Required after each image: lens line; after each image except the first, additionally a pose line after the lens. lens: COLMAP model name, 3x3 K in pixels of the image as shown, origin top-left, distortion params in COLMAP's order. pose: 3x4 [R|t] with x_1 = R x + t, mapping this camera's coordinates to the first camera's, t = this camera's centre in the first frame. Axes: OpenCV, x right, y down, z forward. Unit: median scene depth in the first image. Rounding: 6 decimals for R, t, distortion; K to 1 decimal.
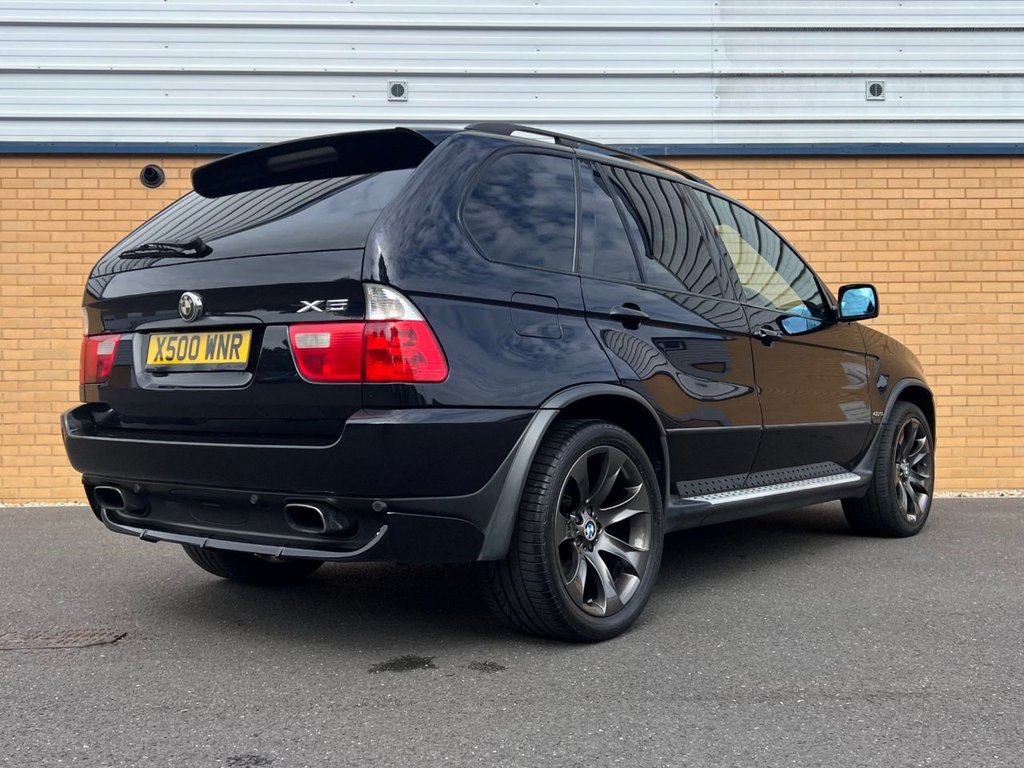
lens RADIAL K [[1058.2, 0, 524.8], [0, 1058.2, 384.4], [0, 0, 1]] dist [0.069894, -0.133500]
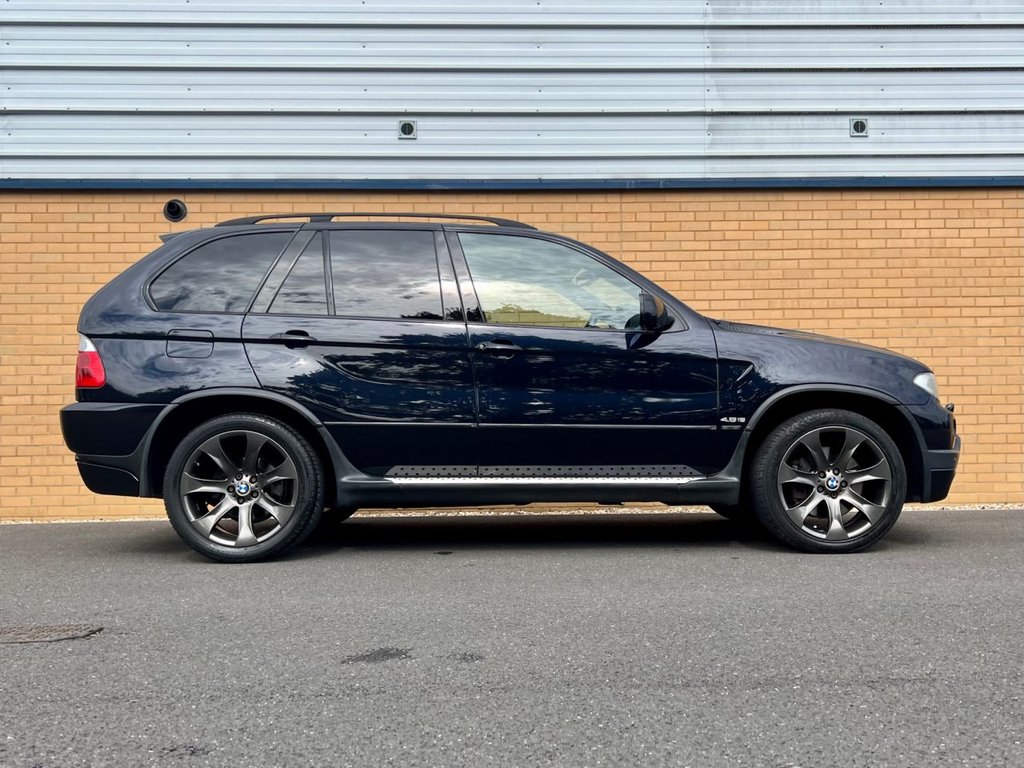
lens RADIAL K [[950.6, 0, 539.7], [0, 950.6, 417.1], [0, 0, 1]] dist [0.065879, -0.102876]
pose [[0.999985, -0.005339, -0.001501, 0.027286], [0.005320, 0.999905, -0.012690, 0.052270], [0.001569, 0.012682, 0.999918, 0.118956]]
